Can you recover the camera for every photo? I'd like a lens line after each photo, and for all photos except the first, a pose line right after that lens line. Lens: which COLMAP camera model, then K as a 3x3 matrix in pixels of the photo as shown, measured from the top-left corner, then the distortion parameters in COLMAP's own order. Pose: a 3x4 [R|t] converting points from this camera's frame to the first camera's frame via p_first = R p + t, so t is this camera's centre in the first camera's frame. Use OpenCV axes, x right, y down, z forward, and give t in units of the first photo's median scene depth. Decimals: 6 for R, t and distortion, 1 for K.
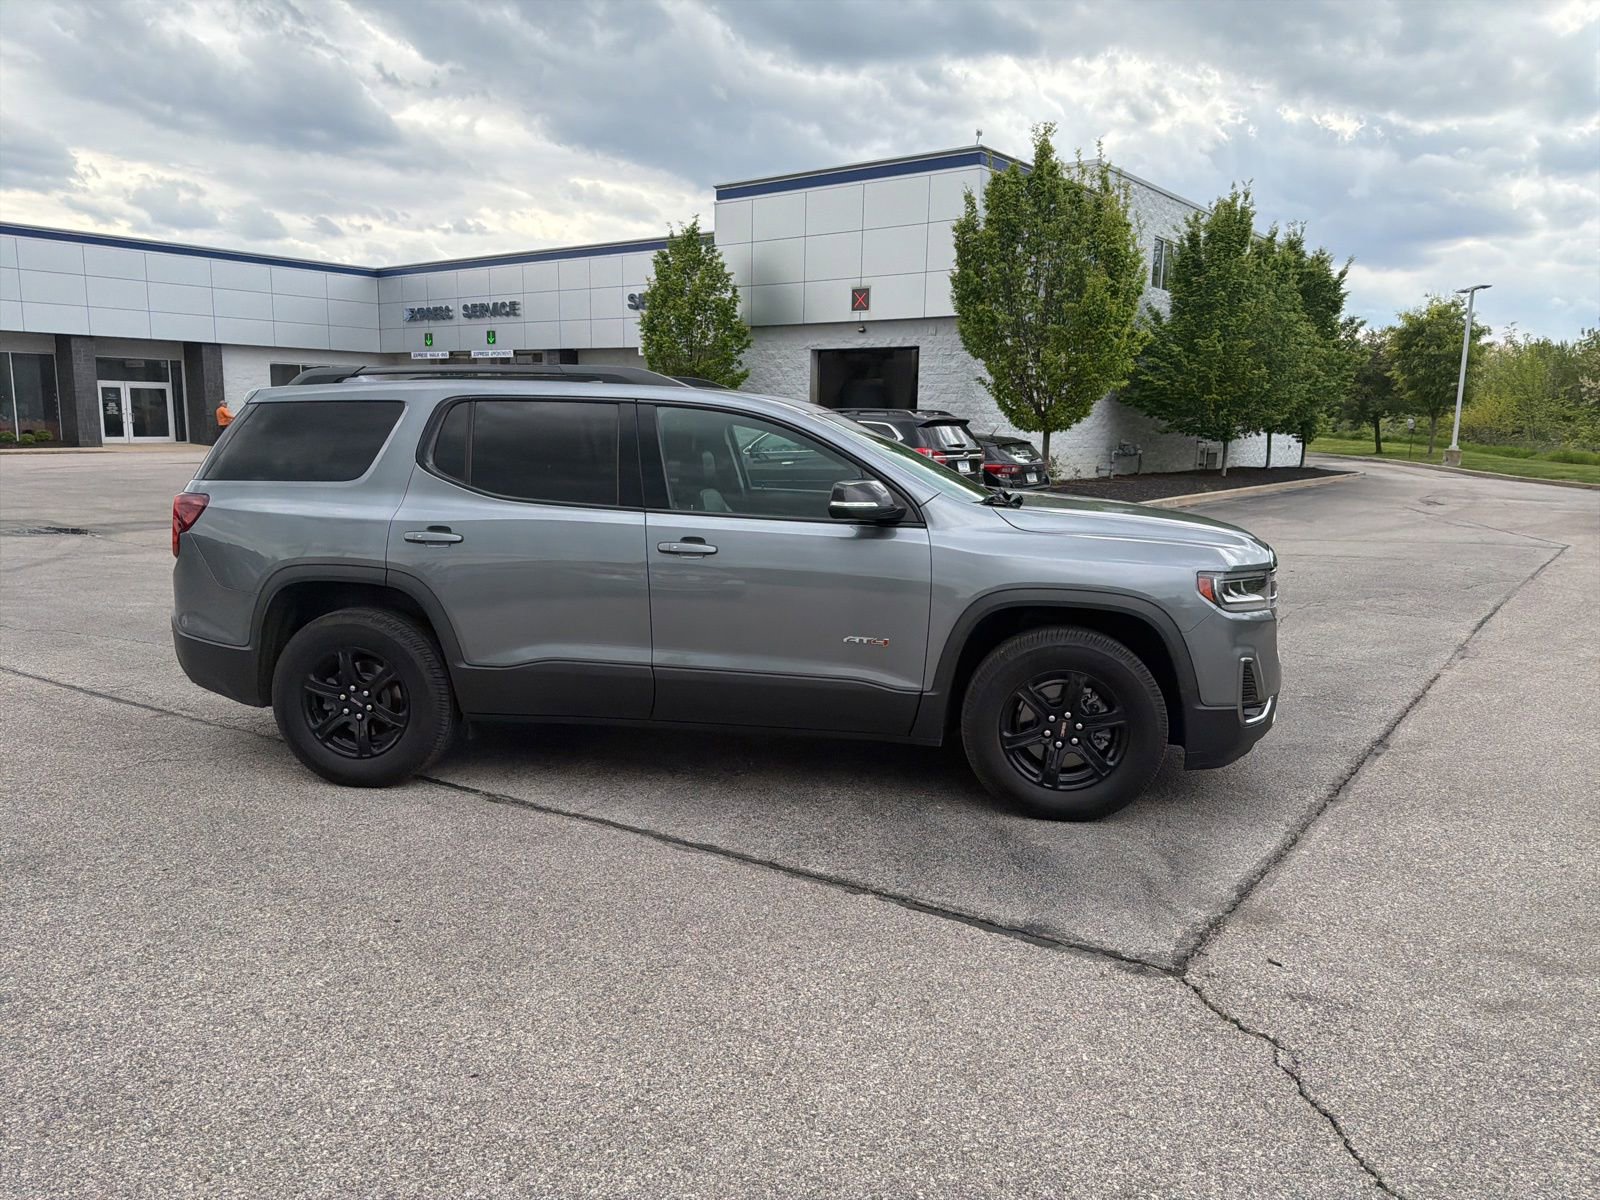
lens RADIAL K [[1124.0, 0, 810.6], [0, 1124.0, 612.9], [0, 0, 1]] dist [0.032146, -0.042029]
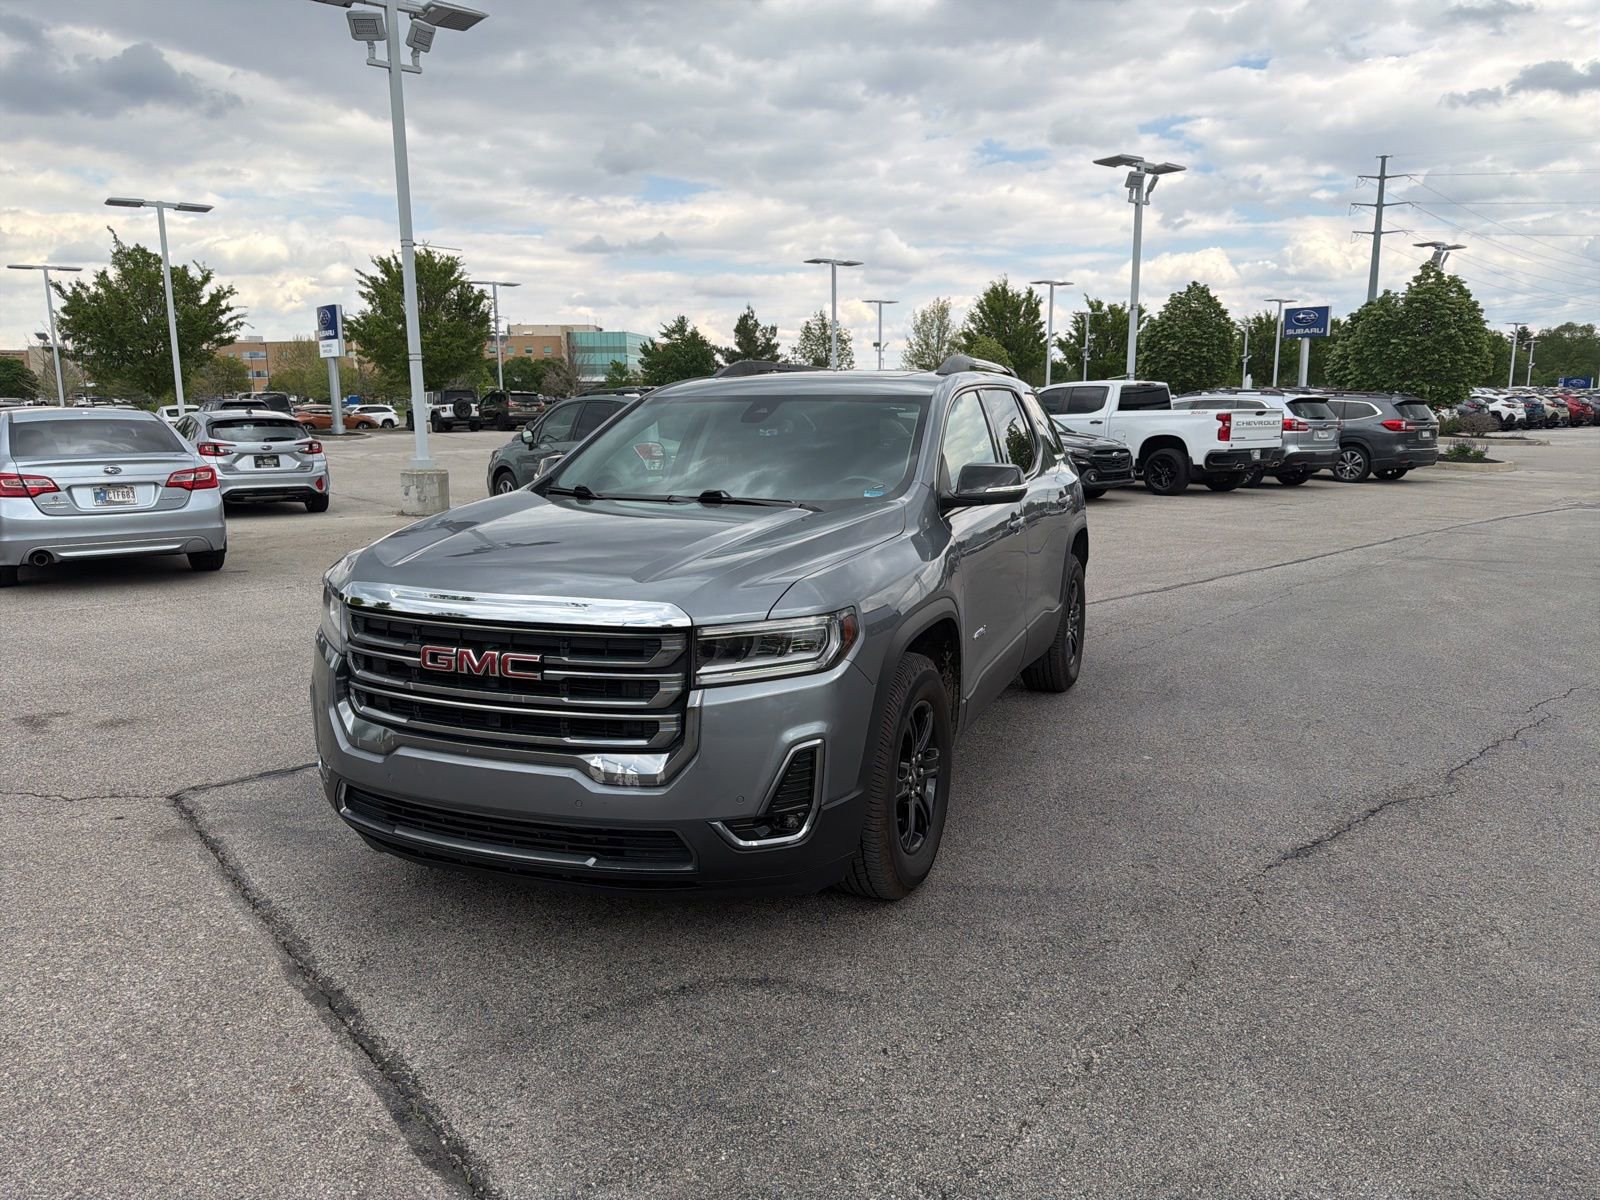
lens RADIAL K [[1124.0, 0, 803.2], [0, 1124.0, 619.6], [0, 0, 1]] dist [0.032146, -0.042029]
pose [[-0.250759, 0.169541, -0.953088, 0.778420], [-0.162172, 0.963273, 0.214020, -0.175045], [0.954369, 0.208232, -0.214054, 1.091364]]
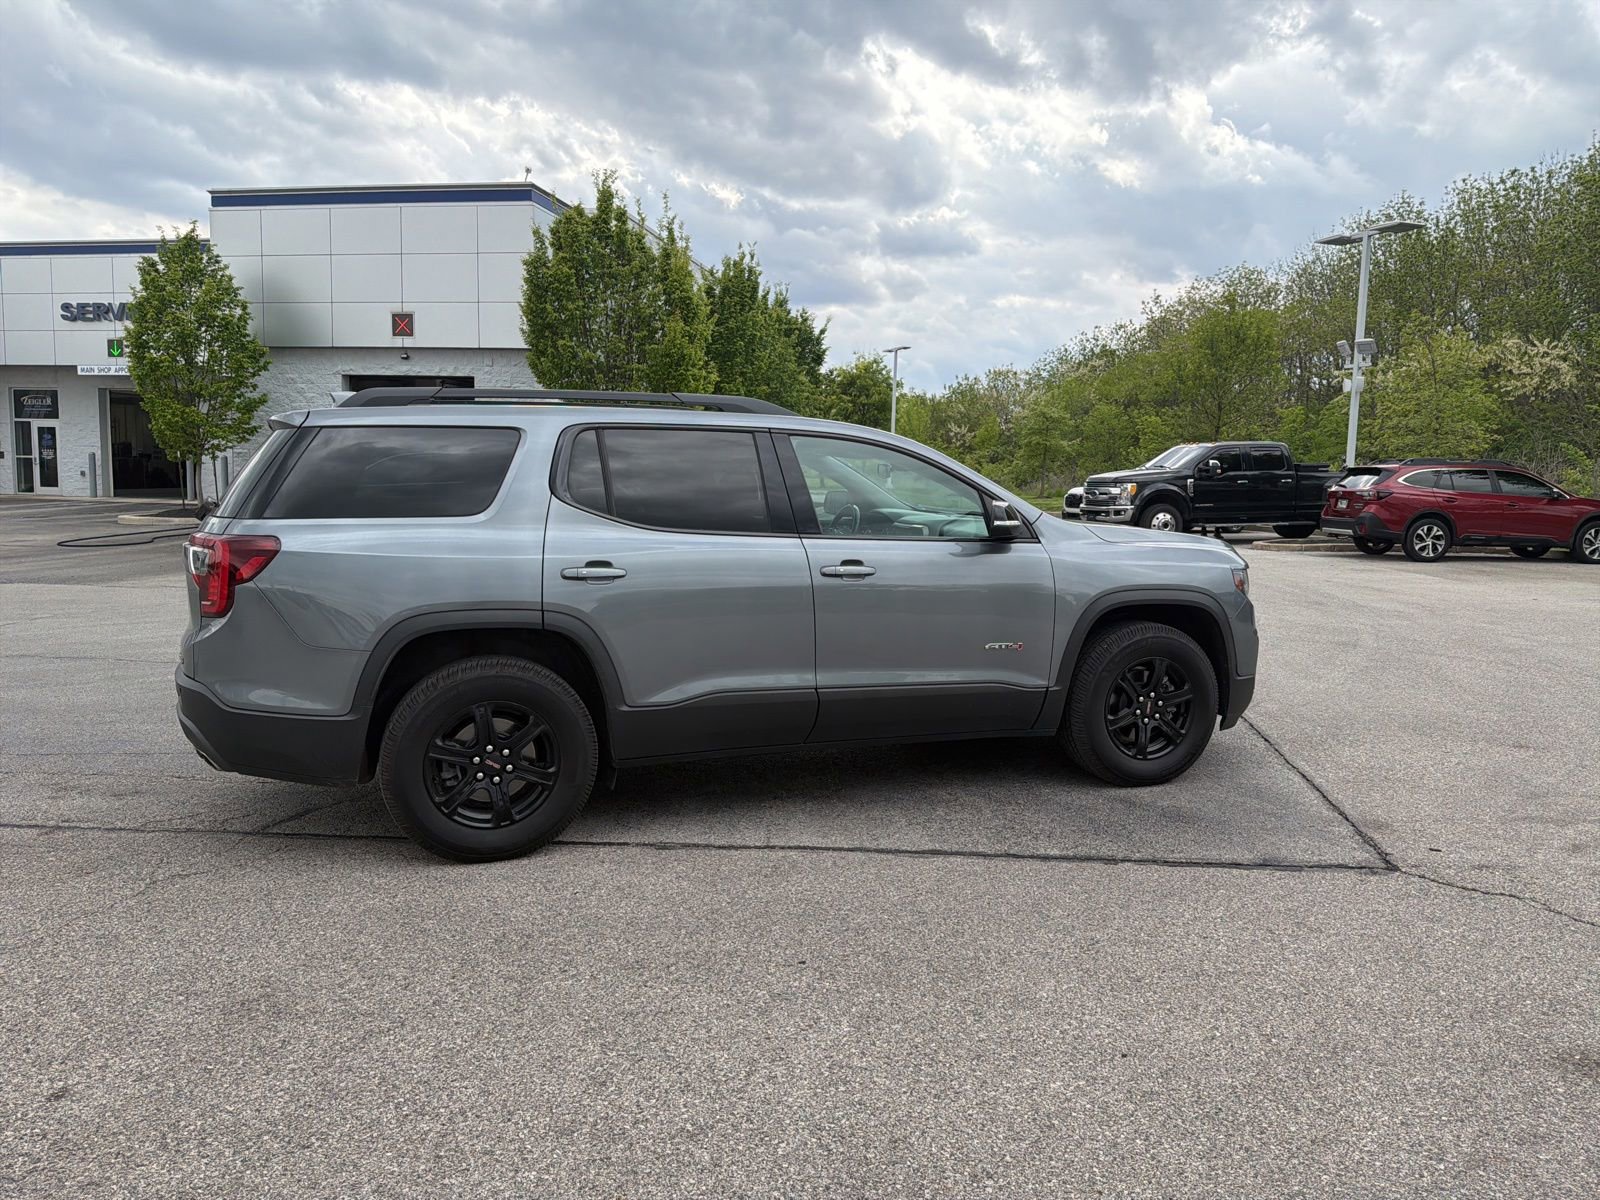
lens RADIAL K [[1124.0, 0, 812.7], [0, 1124.0, 603.0], [0, 0, 1]] dist [0.032146, -0.042029]
pose [[0.880602, -0.058725, 0.470204, -0.471276], [0.077217, 0.996811, -0.020118, -0.007634], [-0.467523, 0.054024, 0.882328, 0.078456]]
